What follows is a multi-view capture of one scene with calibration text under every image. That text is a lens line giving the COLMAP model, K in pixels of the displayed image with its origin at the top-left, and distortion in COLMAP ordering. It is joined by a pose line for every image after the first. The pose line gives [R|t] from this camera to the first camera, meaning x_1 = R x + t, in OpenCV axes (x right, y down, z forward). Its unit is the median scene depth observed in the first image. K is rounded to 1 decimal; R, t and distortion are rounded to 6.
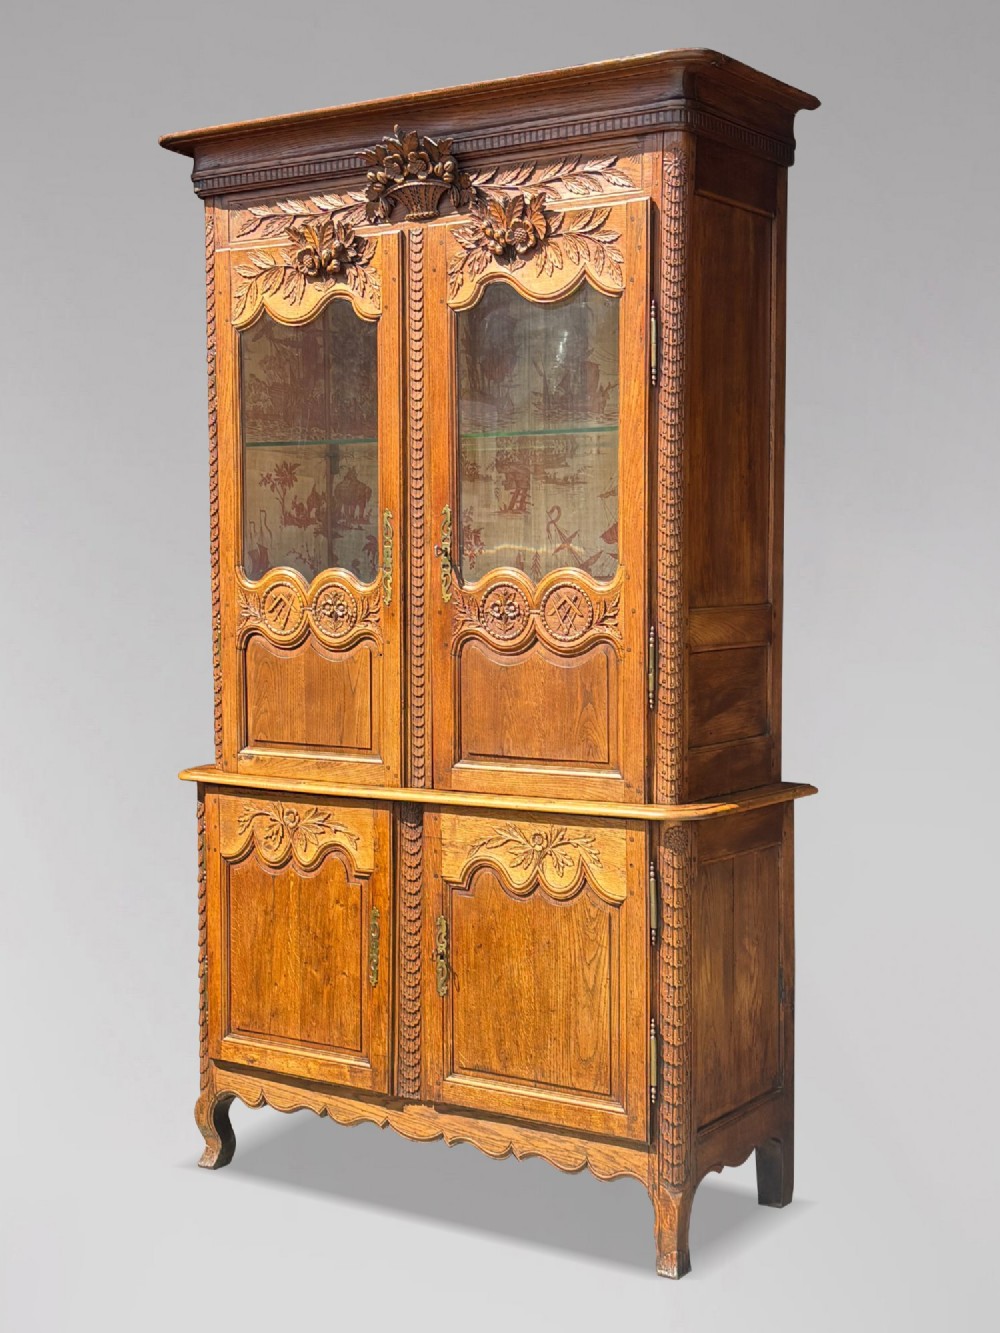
lens RADIAL K [[1894.8, 0, 501.3], [0, 1894.8, 695.4], [0, 0, 1]] dist [0.288295, -1.465026]
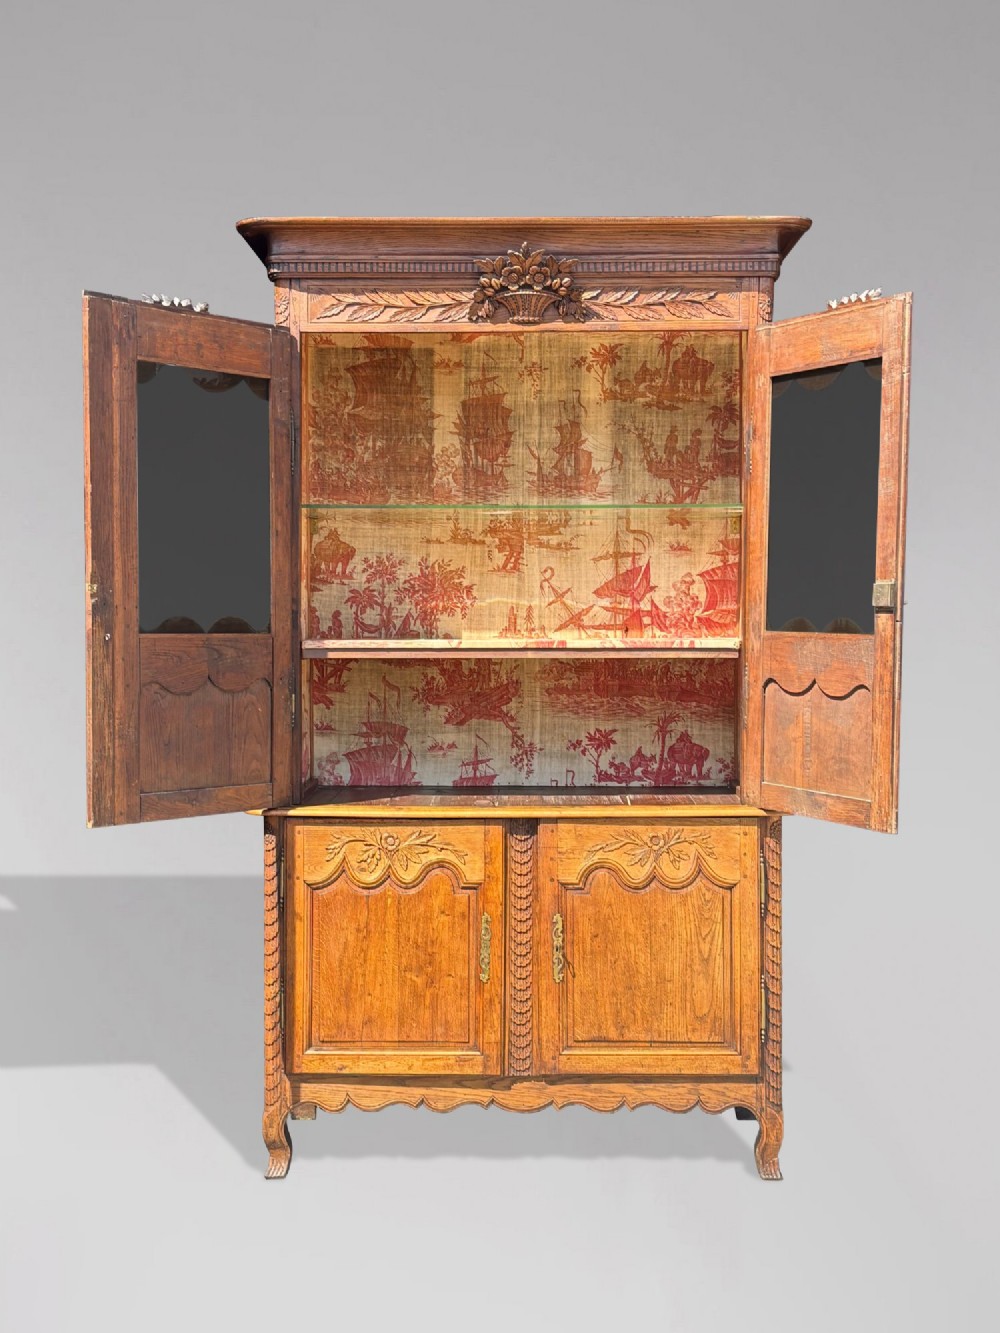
lens RADIAL K [[1670.3, 0, 499.3], [0, 1670.3, 688.2], [0, 0, 1]] dist [0.254451, -1.217928]
pose [[0.836044, -0.020082, 0.548295, -0.633647], [0.037440, 0.999089, -0.020497, -0.002970], [-0.547384, 0.037665, 0.836033, 0.151447]]
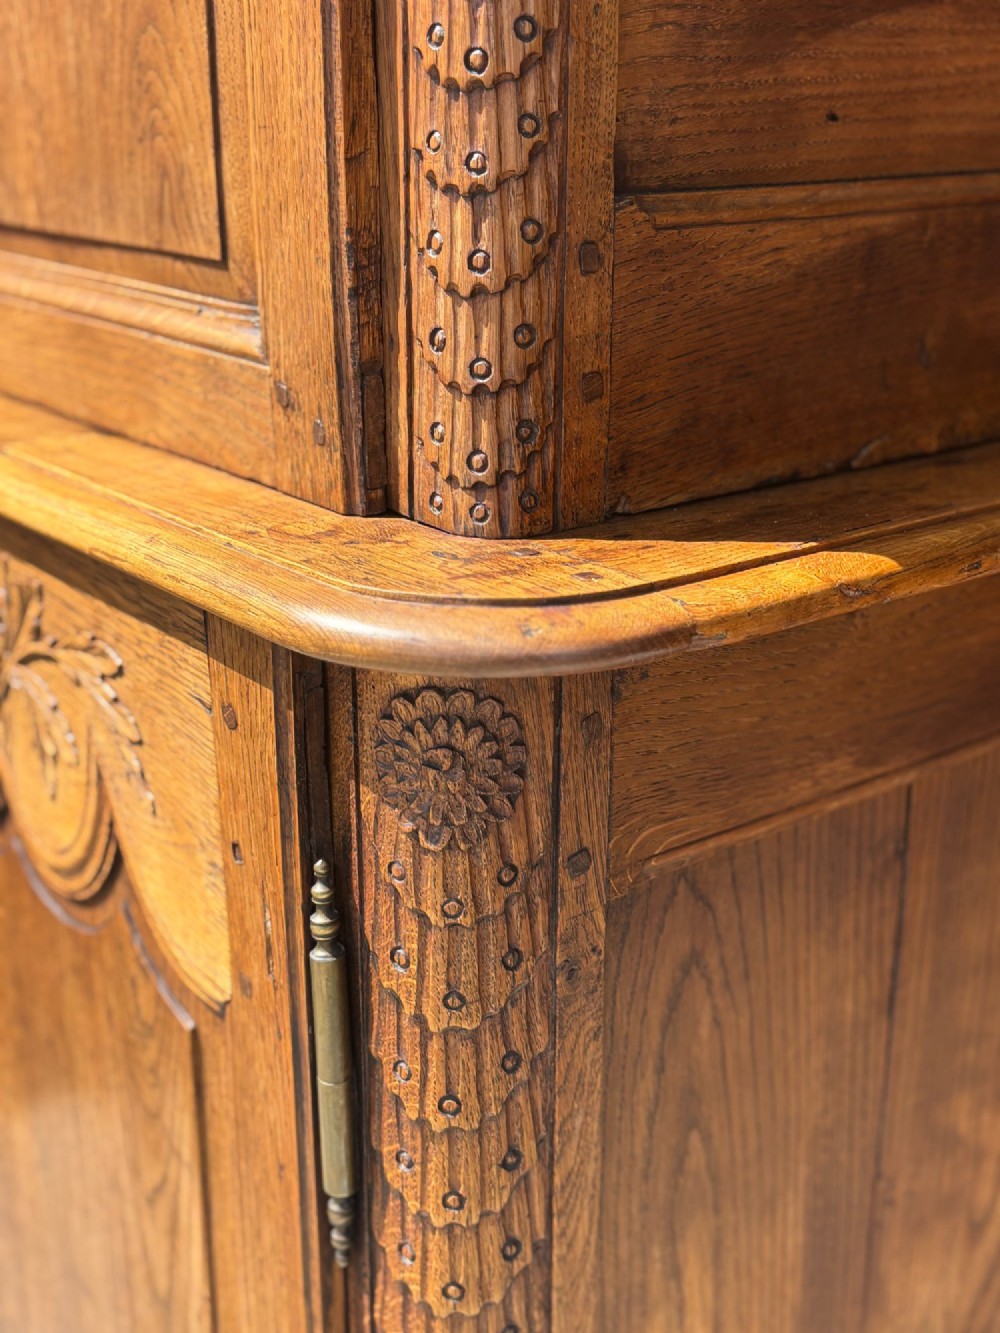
lens RADIAL K [[1665.2, 0, 525.8], [0, 1665.2, 668.3], [0, 0, 1]] dist [0.215887, -0.784924]
pose [[0.955121, 0.109201, -0.275354, 0.129058], [-0.031663, 0.961880, 0.271634, 0.027066], [0.294520, -0.250725, 0.922169, 0.818254]]
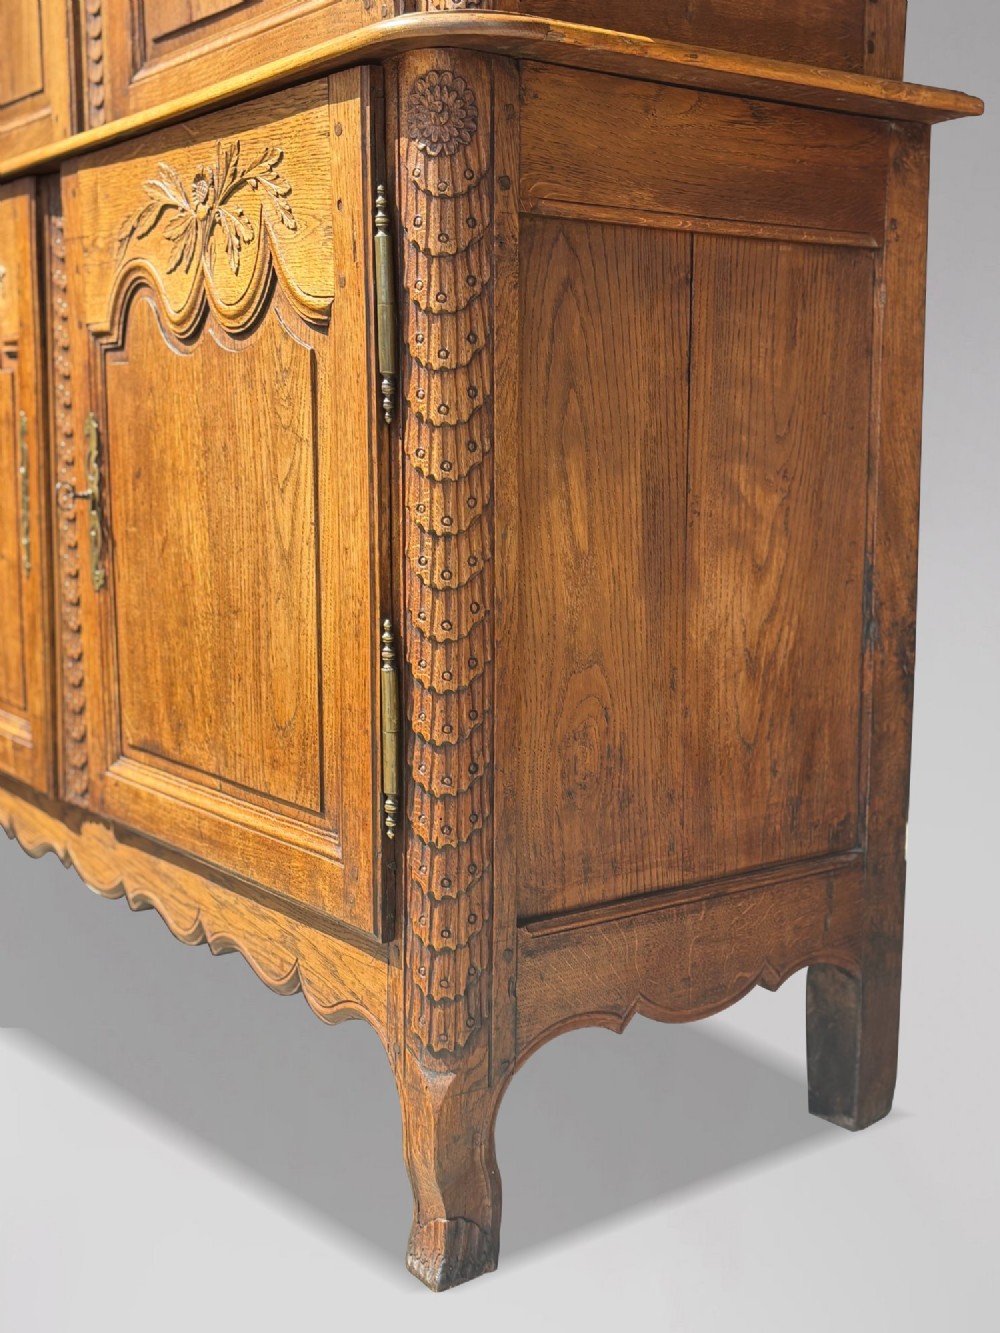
lens RADIAL K [[1662.0, 0, 505.6], [0, 1662.0, 685.2], [0, 0, 1]] dist [0.212179, -0.867112]
pose [[0.942886, 0.054655, -0.328601, 0.199280], [-0.027447, 0.995841, 0.086877, 0.144640], [0.331983, -0.072896, 0.940465, 0.659362]]
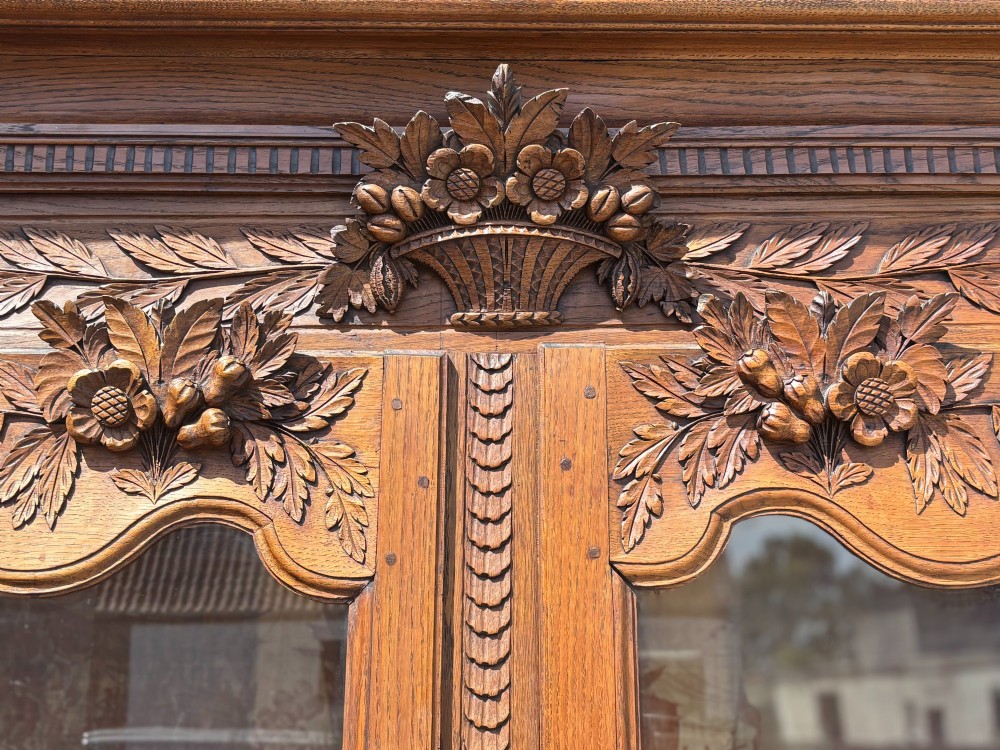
lens RADIAL K [[1246.8, 0, 517.9], [0, 1246.8, 360.7], [0, 0, 1]] dist [0.212179, -0.867112]
pose [[0.821862, 0.145549, 0.550780, -0.171178], [0.044984, 0.947213, -0.317434, -0.168244], [-0.567908, 0.285663, 0.771931, 0.823575]]
